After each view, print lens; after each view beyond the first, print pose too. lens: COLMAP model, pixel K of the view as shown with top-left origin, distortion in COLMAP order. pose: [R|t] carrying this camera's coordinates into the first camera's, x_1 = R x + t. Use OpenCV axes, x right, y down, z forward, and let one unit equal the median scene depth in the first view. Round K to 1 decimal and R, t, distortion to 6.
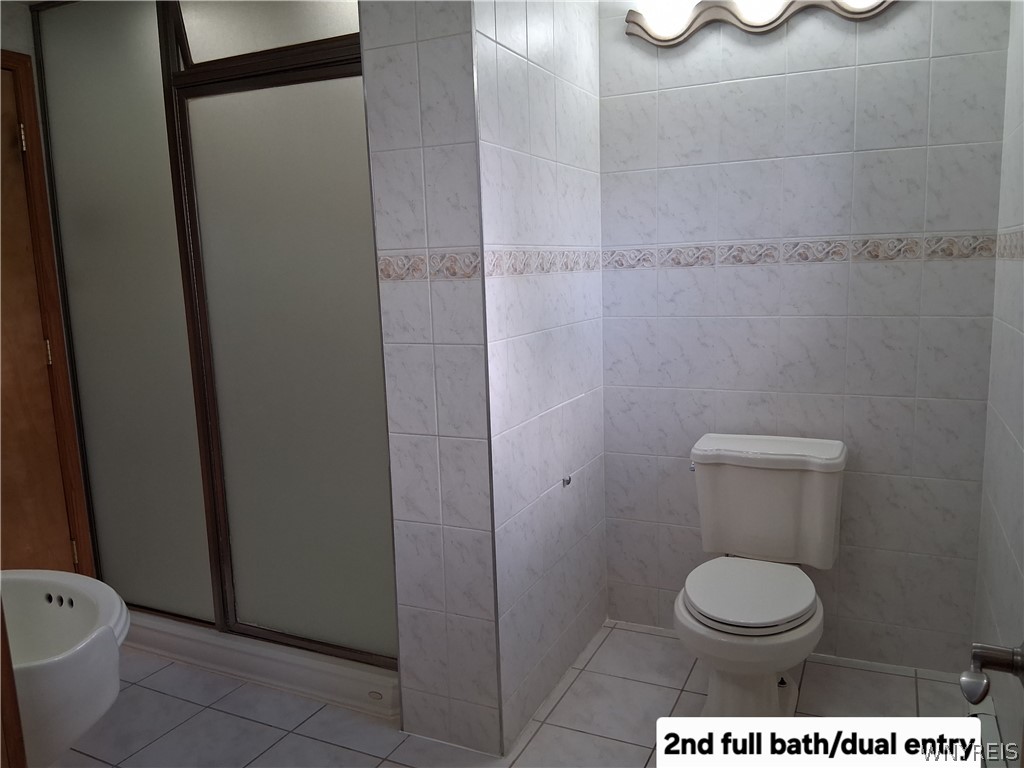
lens RADIAL K [[776.9, 0, 512.0], [0, 776.9, 384.0], [0, 0, 1]] dist [0.099396, -0.179306]
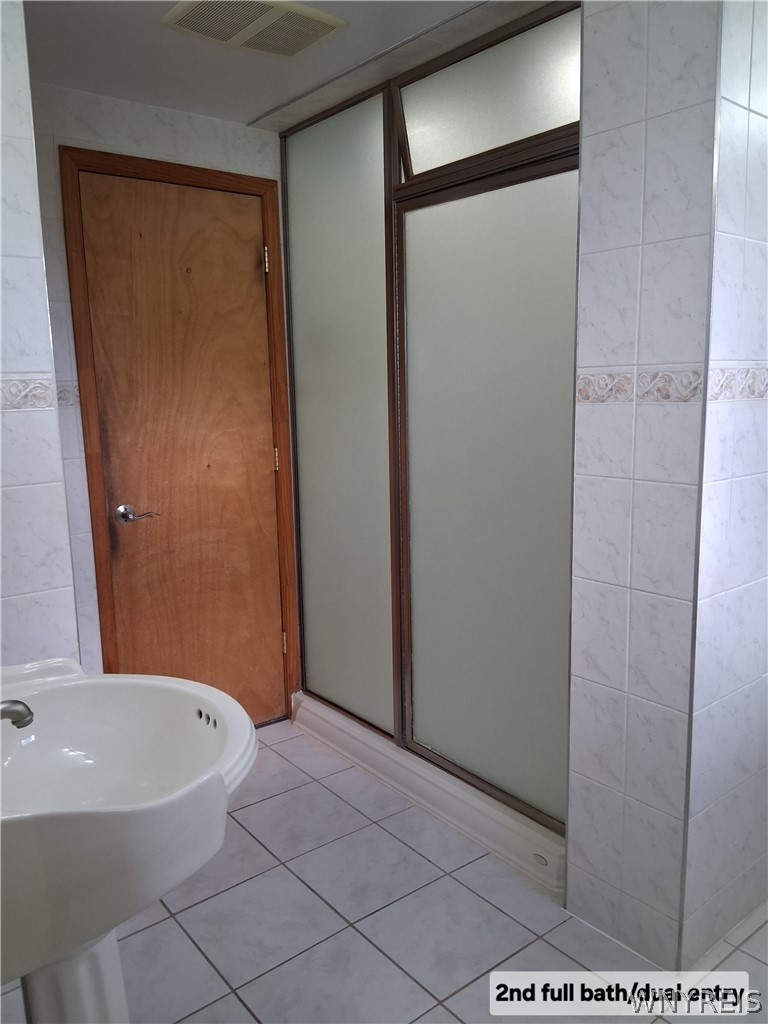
lens RADIAL K [[776.9, 0, 379.1], [0, 776.9, 508.4], [0, 0, 1]] dist [0.099396, -0.179306]
pose [[0.898046, 0.085188, -0.431574, 0.019809], [-0.078268, 0.996359, 0.033805, -0.026903], [0.432882, 0.003420, 0.901444, 0.116666]]
